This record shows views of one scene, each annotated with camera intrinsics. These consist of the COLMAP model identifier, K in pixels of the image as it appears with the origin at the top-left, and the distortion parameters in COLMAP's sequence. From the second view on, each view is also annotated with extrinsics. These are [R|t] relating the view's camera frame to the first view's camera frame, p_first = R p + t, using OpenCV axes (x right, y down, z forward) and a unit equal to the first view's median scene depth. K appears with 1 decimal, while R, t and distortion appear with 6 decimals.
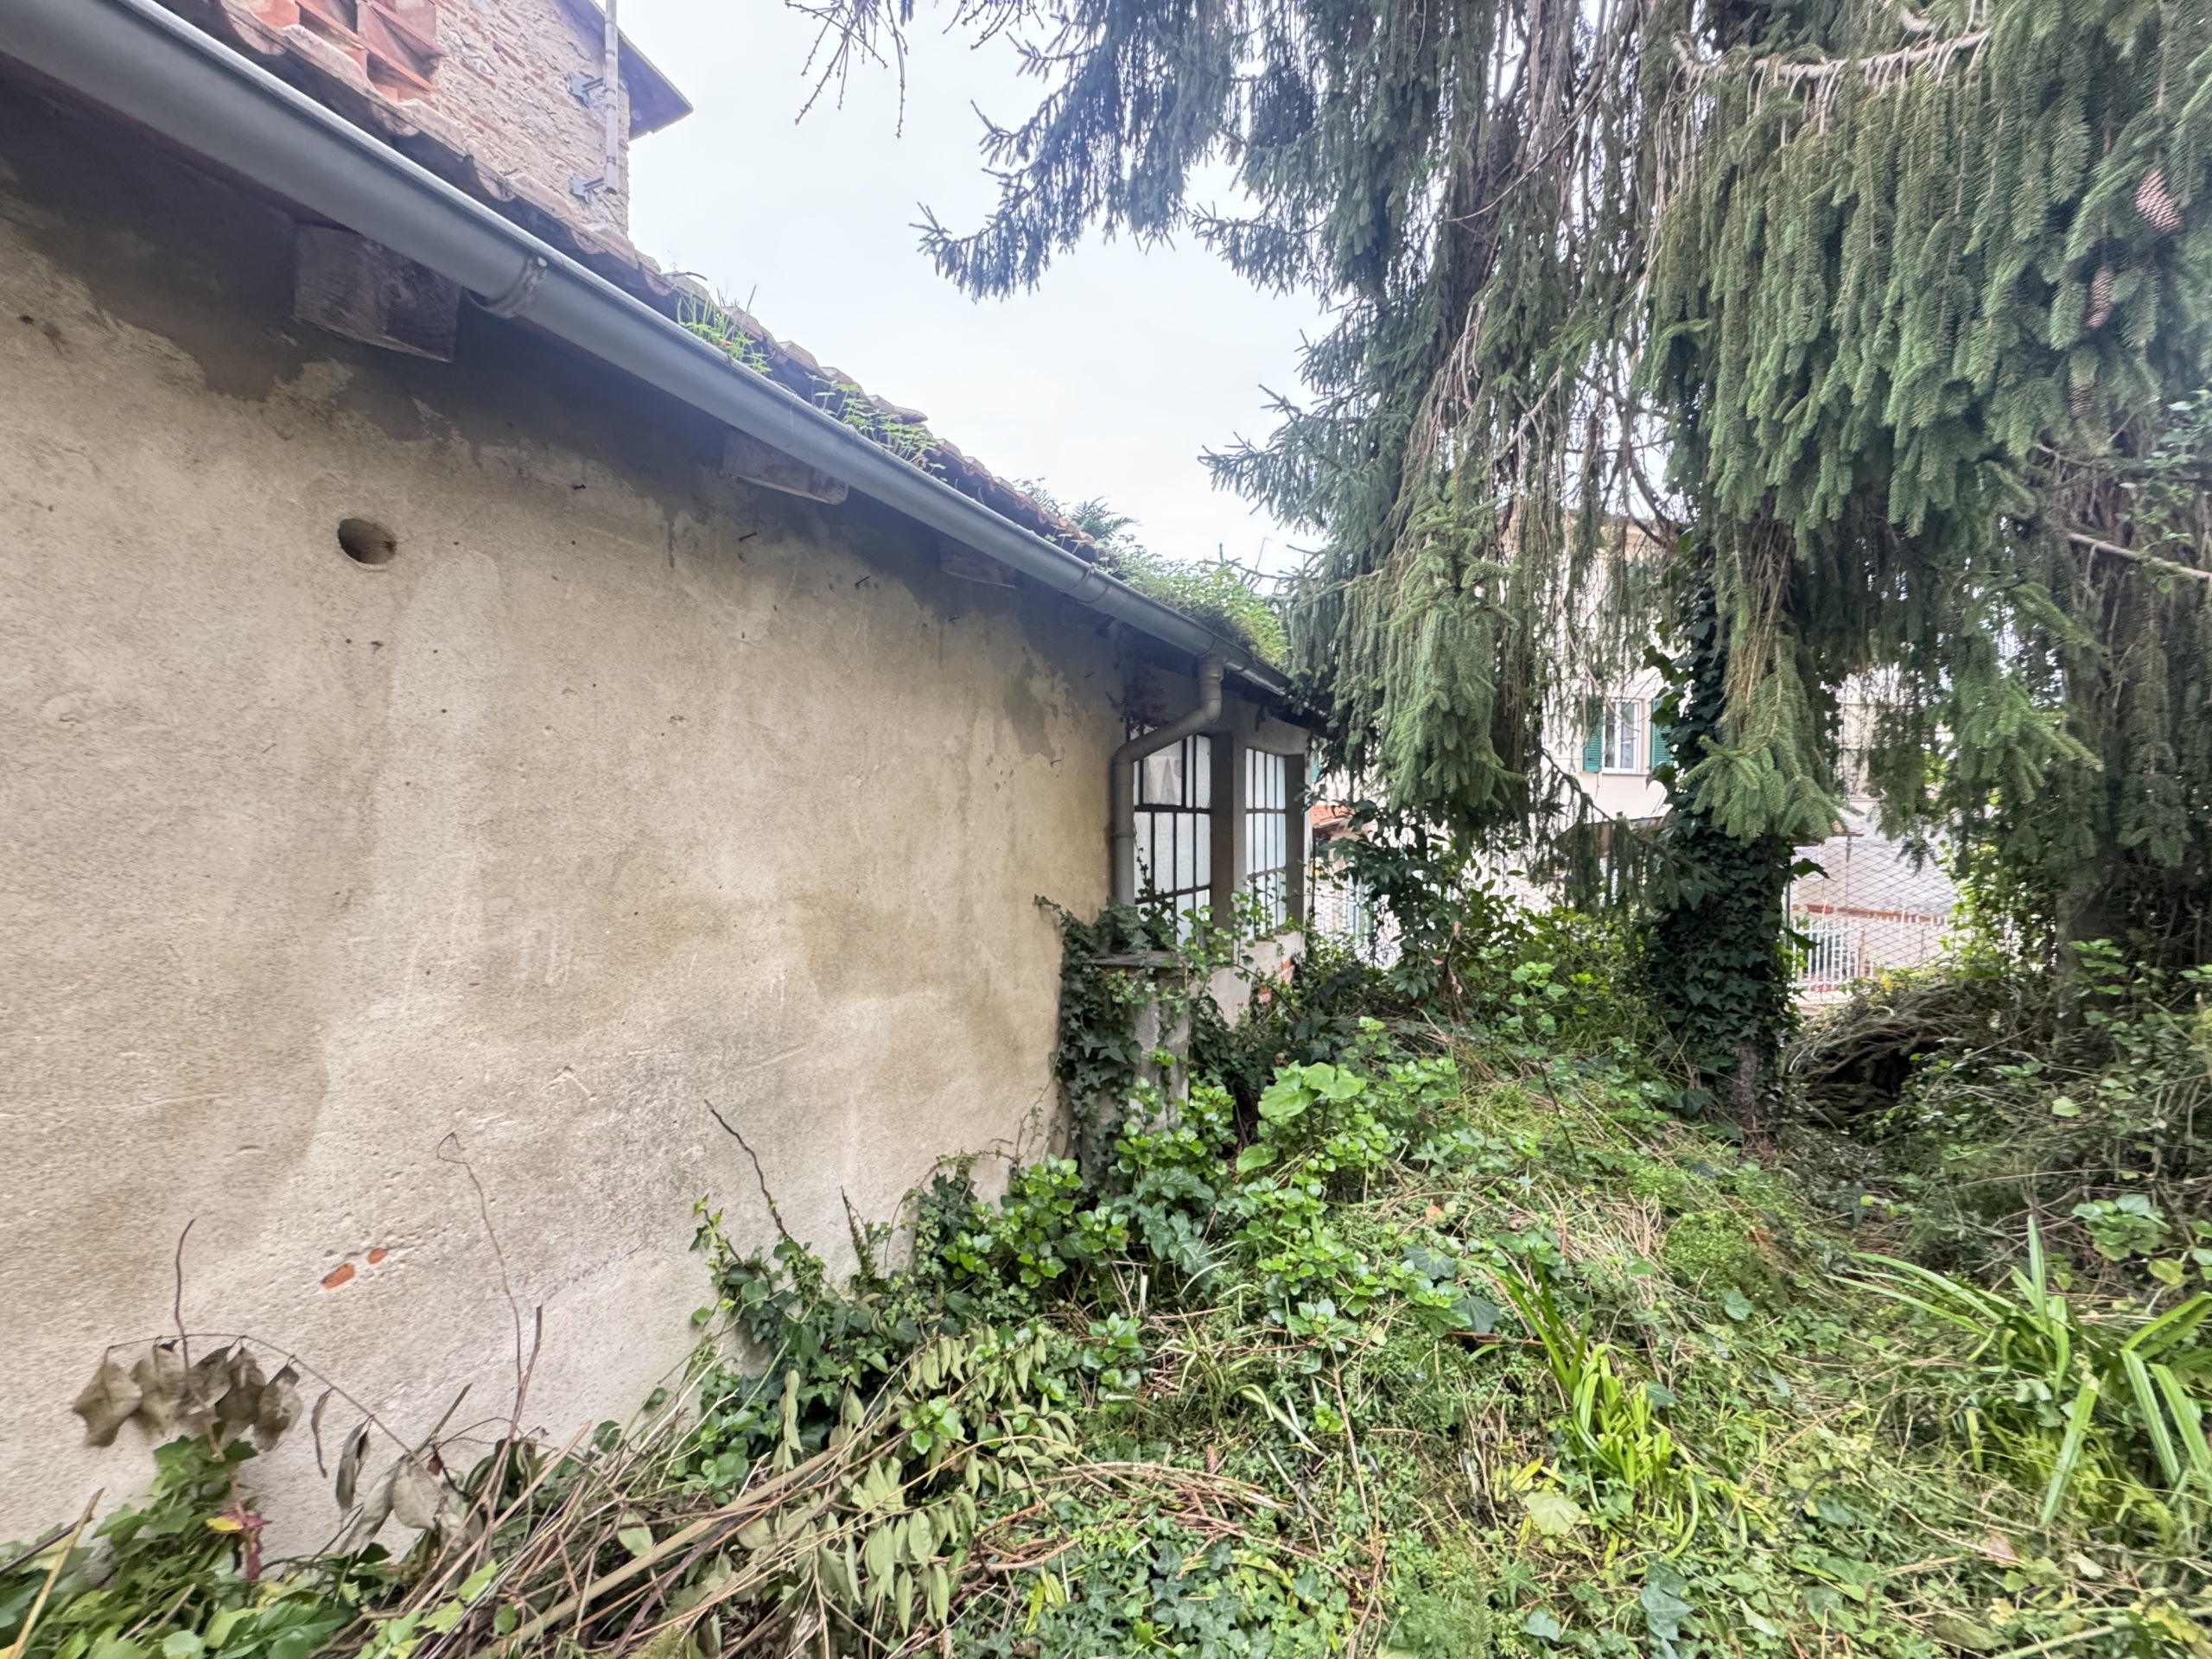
lens RADIAL K [[882.0, 0, 1105.4], [0, 882.0, 831.5], [0, 0, 1]] dist [-0.005358, 0.000794]
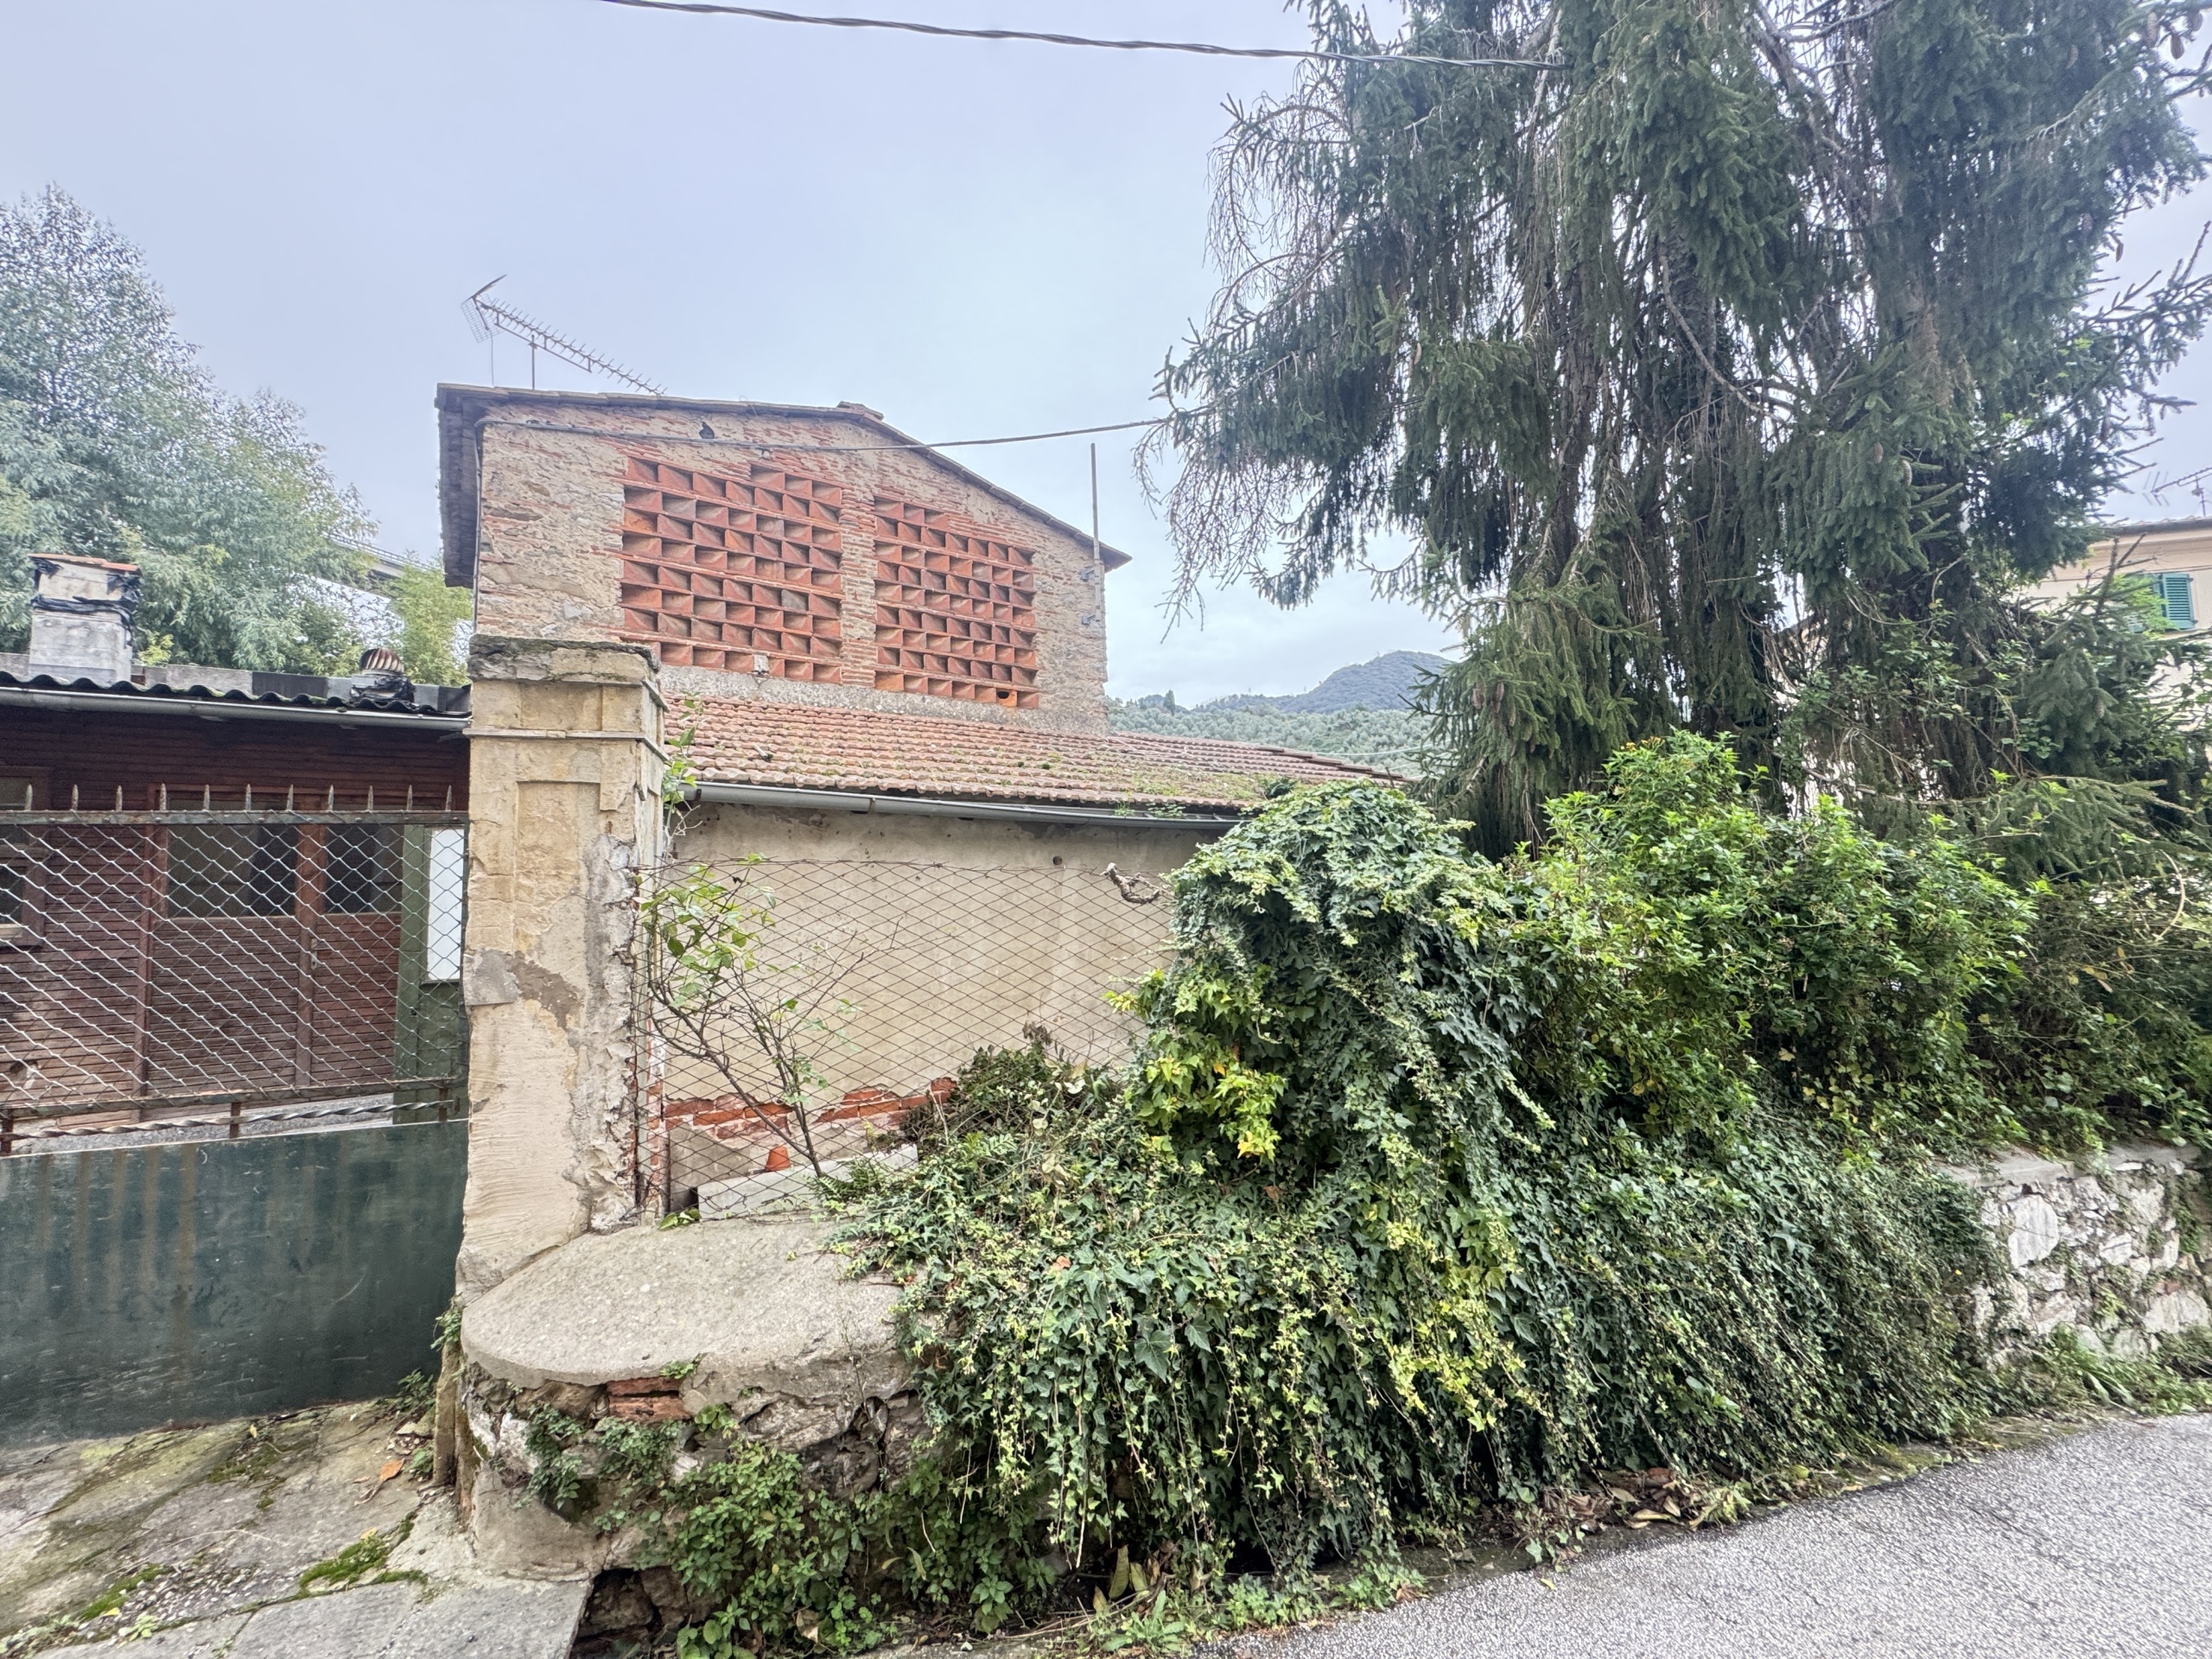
lens RADIAL K [[882.0, 0, 1096.2], [0, 882.0, 837.5], [0, 0, 1]] dist [-0.005358, 0.000794]
pose [[0.868548, -0.053859, -0.492670, 0.776636], [0.017266, 0.996762, -0.078528, -0.039495], [0.495305, 0.059698, 0.866666, -1.395744]]
